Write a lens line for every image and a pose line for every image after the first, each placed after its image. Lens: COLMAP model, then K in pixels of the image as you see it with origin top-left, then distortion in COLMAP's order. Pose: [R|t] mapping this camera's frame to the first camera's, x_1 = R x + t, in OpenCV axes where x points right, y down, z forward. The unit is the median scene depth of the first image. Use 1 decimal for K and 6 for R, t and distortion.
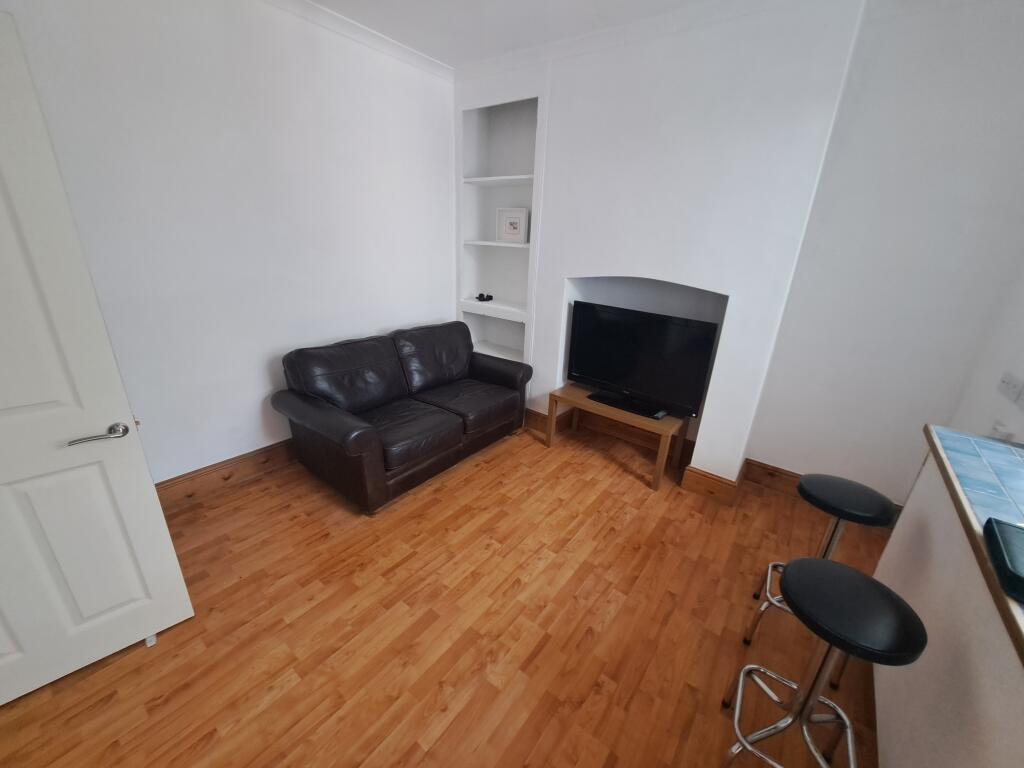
lens RADIAL K [[404.3, 0, 513.5], [0, 404.3, 383.7], [0, 0, 1]] dist [-0.004710, -0.000914]
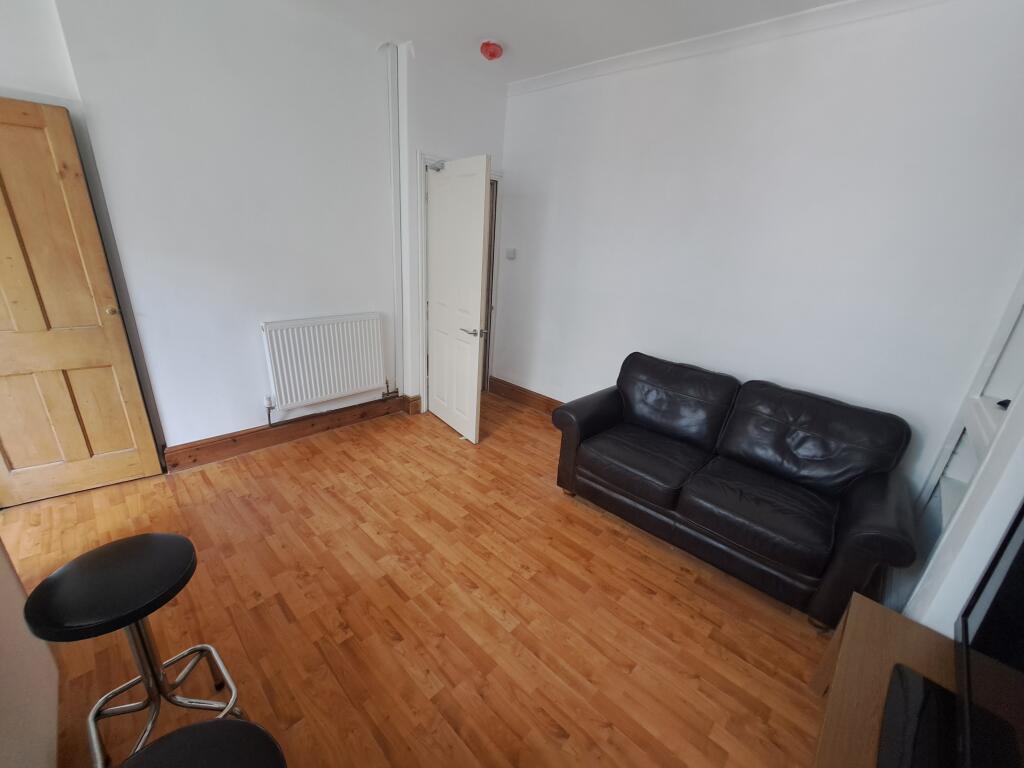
lens RADIAL K [[404.3, 0, 512.8], [0, 404.3, 387.3], [0, 0, 1]] dist [-0.004710, -0.000914]
pose [[-0.095623, 0.288374, -0.952731, 0.811026], [-0.401532, 0.864619, 0.302004, -0.261715], [0.910839, 0.411431, 0.033114, 0.878252]]
